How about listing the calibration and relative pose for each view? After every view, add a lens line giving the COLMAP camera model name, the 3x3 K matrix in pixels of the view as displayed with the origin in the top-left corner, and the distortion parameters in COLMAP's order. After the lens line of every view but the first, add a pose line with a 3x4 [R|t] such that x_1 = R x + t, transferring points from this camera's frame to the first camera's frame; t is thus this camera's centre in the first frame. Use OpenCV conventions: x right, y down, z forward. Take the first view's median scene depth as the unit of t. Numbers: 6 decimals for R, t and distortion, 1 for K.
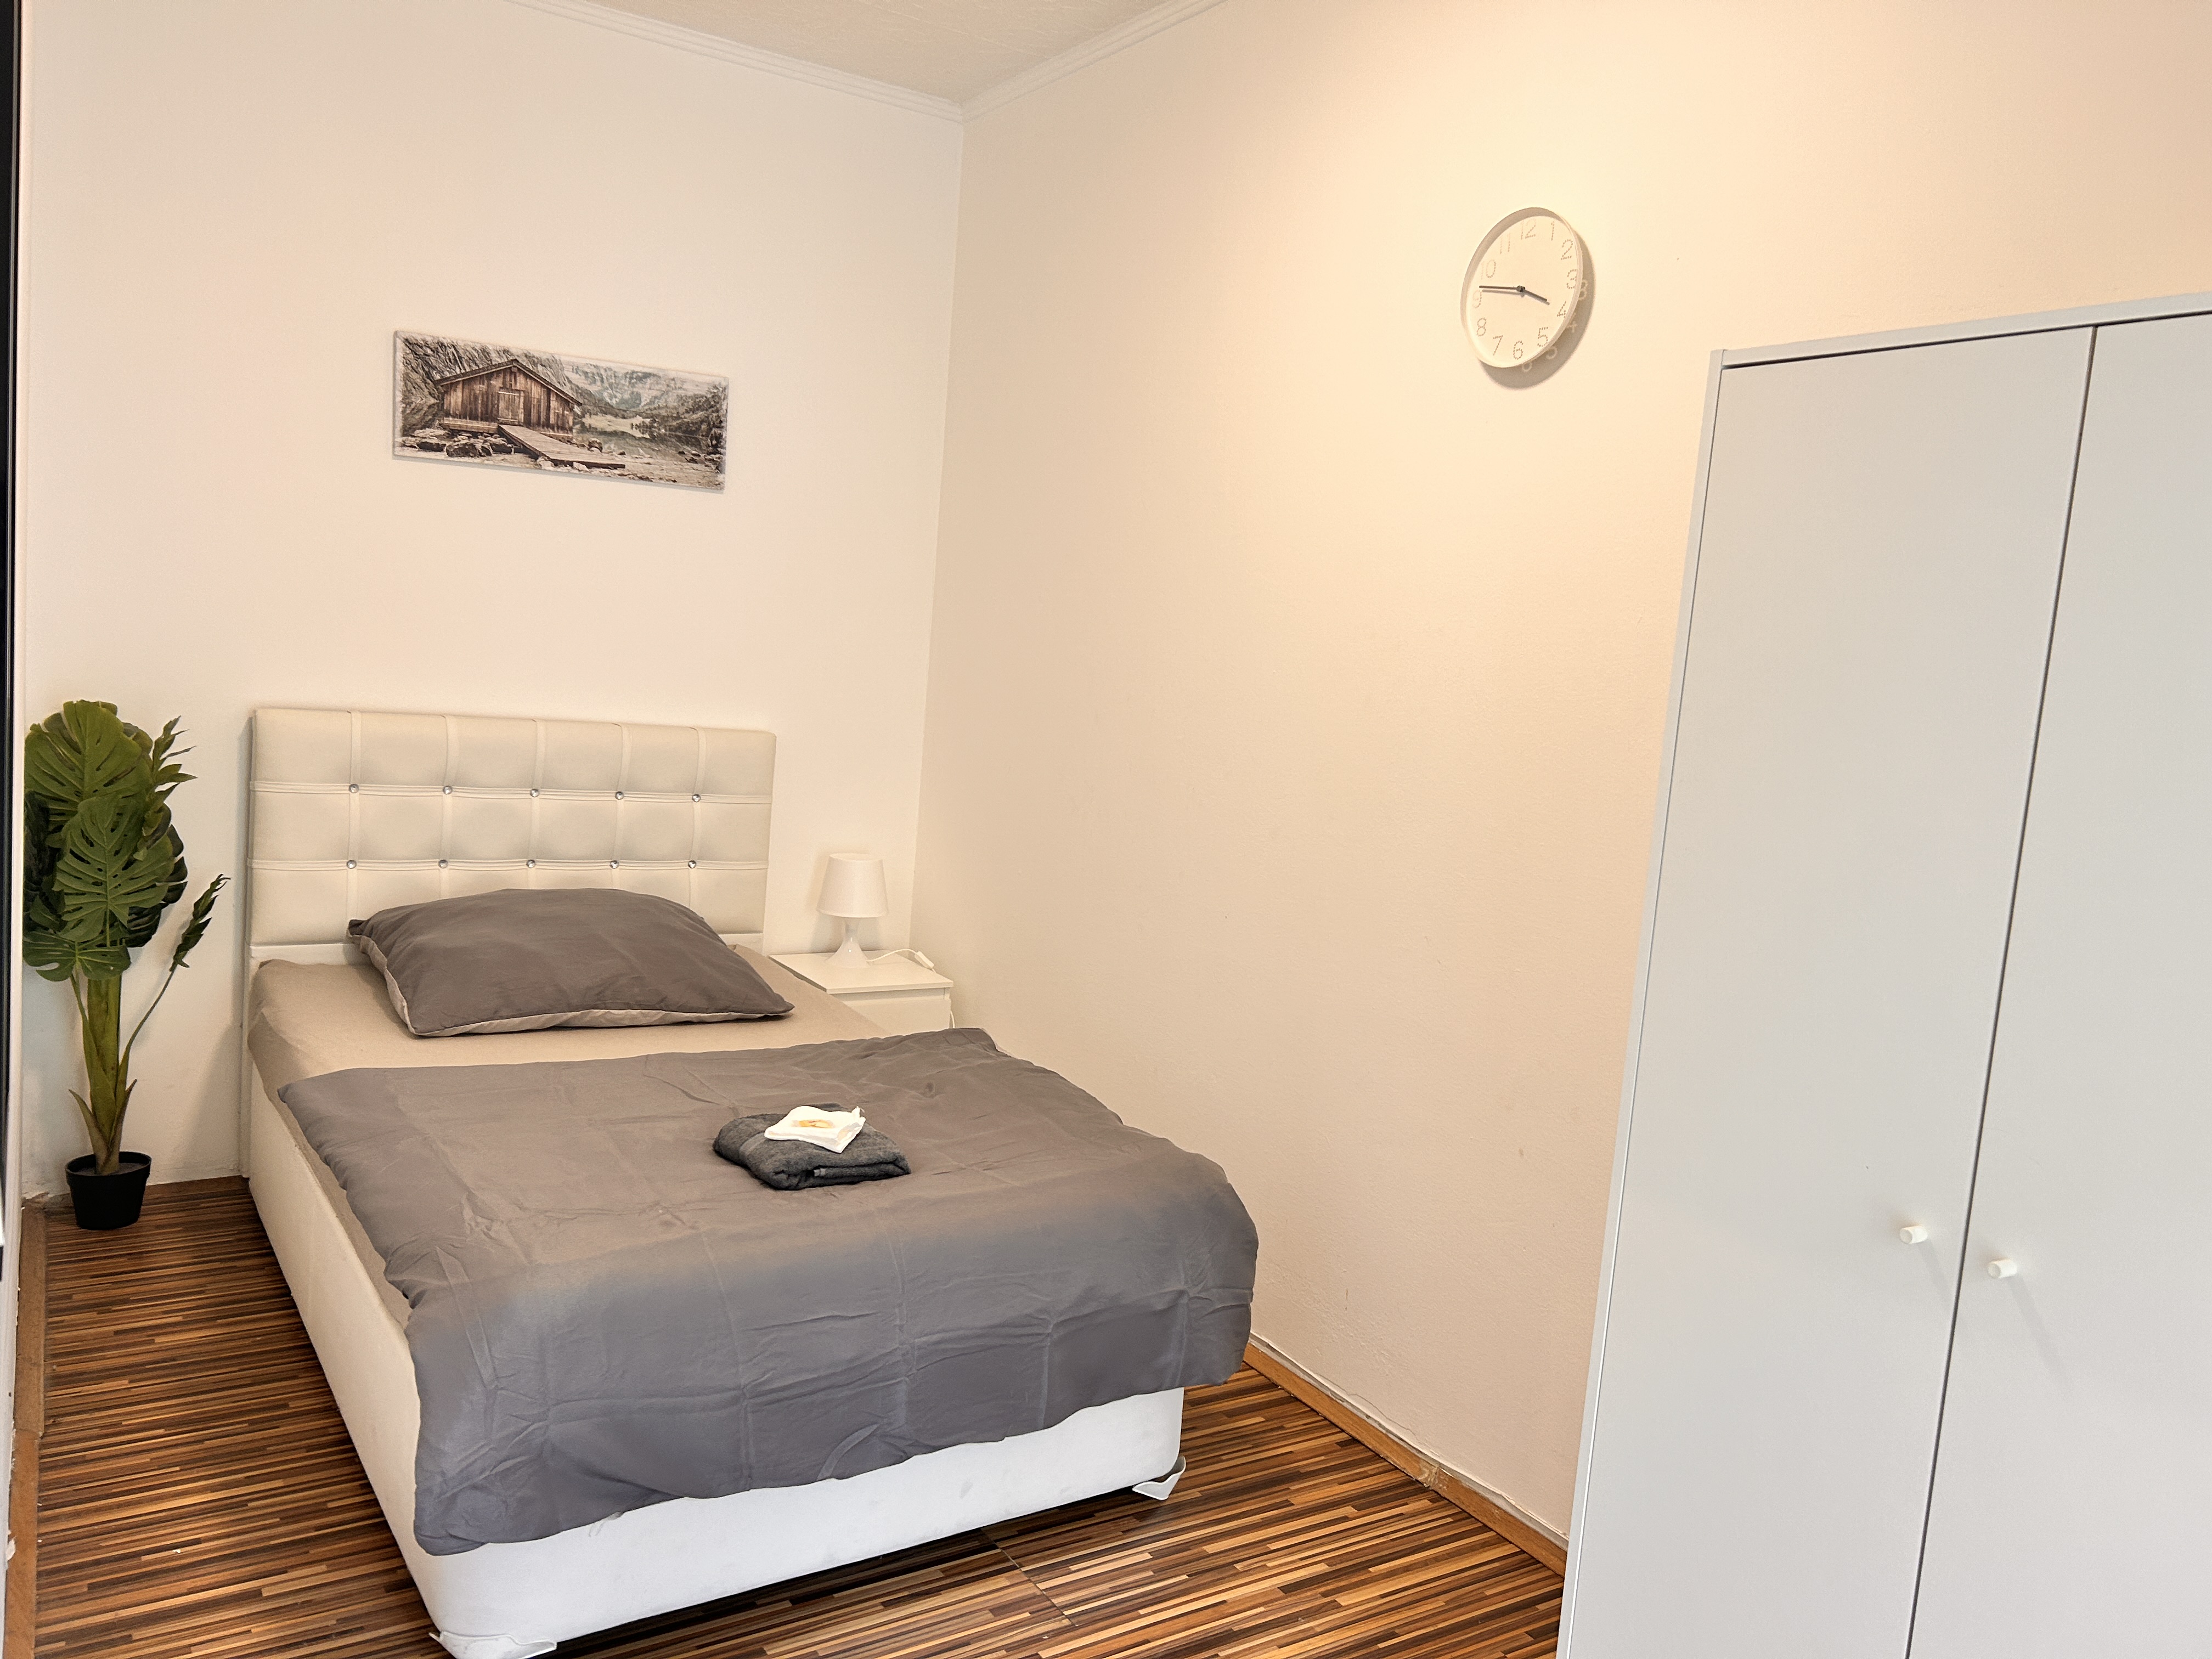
lens RADIAL K [[1679.4, 0, 1087.4], [0, 1679.4, 825.8], [0, 0, 1]] dist [0.062144, -0.067191]
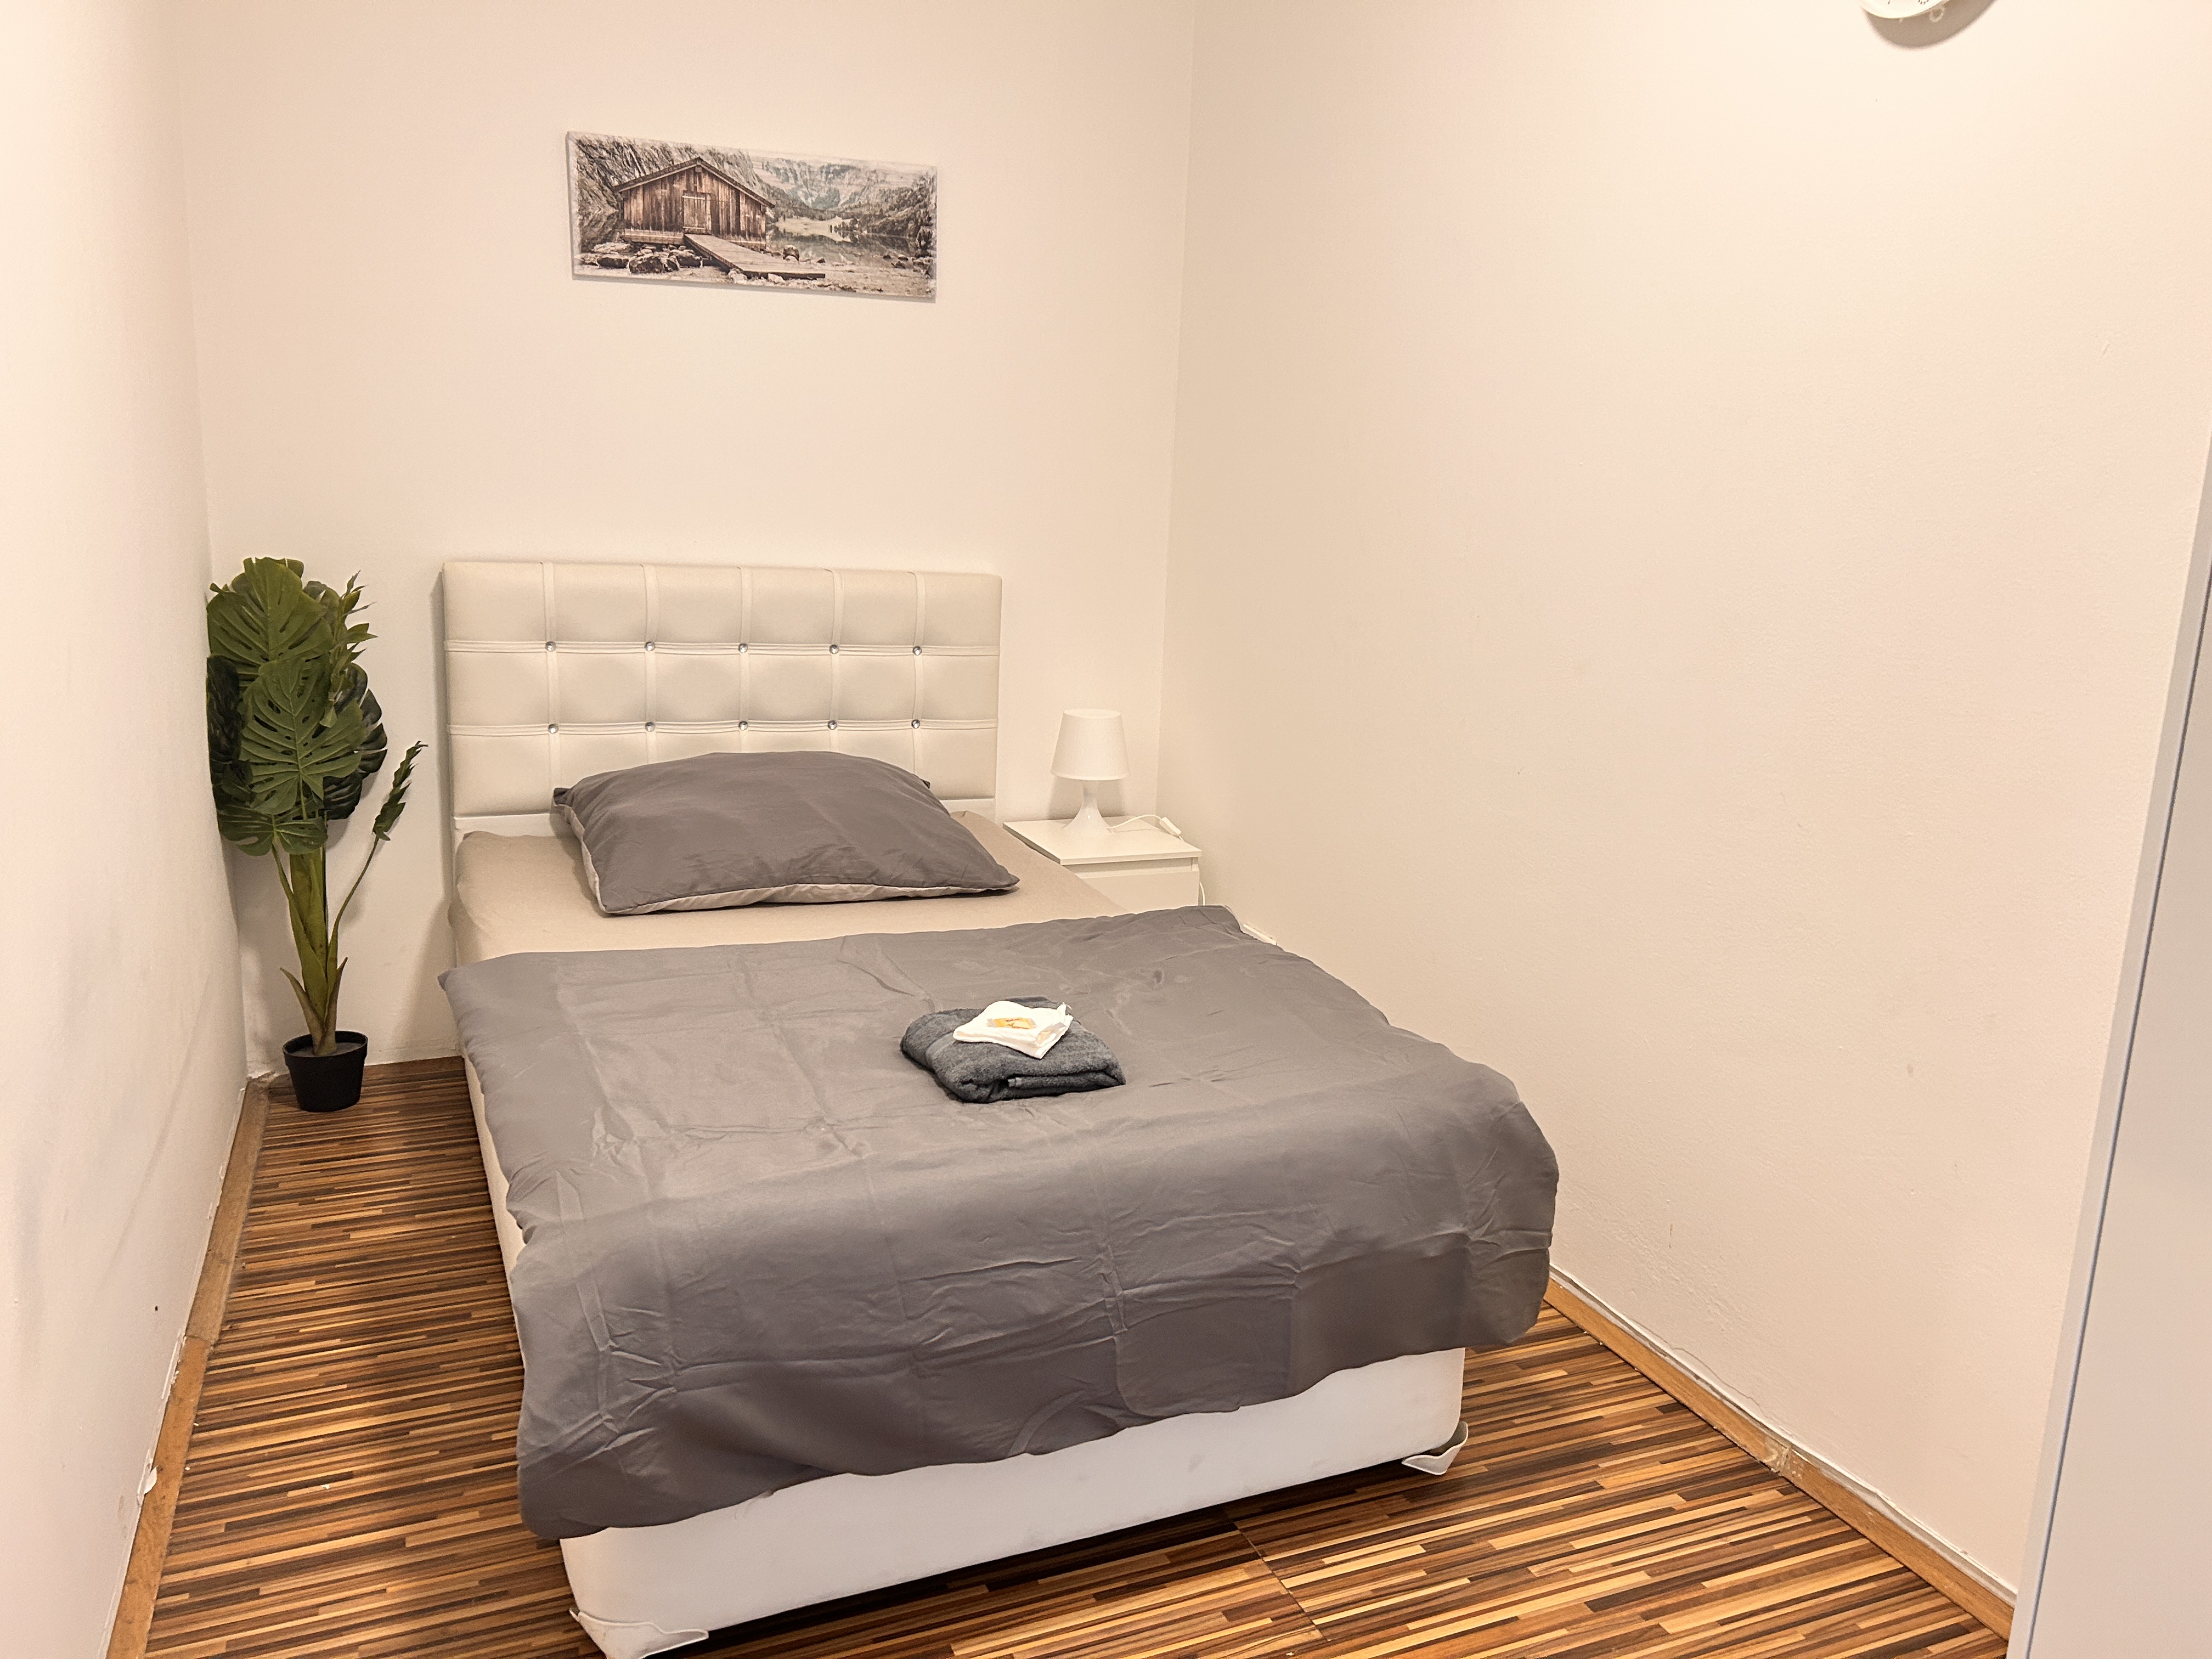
lens RADIAL K [[1670.6, 0, 1106.0], [0, 1670.6, 829.5], [0, 0, 1]] dist [0.051890, -0.061285]
pose [[0.986698, -0.009650, -0.162279, 0.017946], [0.023210, 0.996372, 0.081873, 0.011882], [0.160901, -0.084550, 0.983342, 0.171878]]
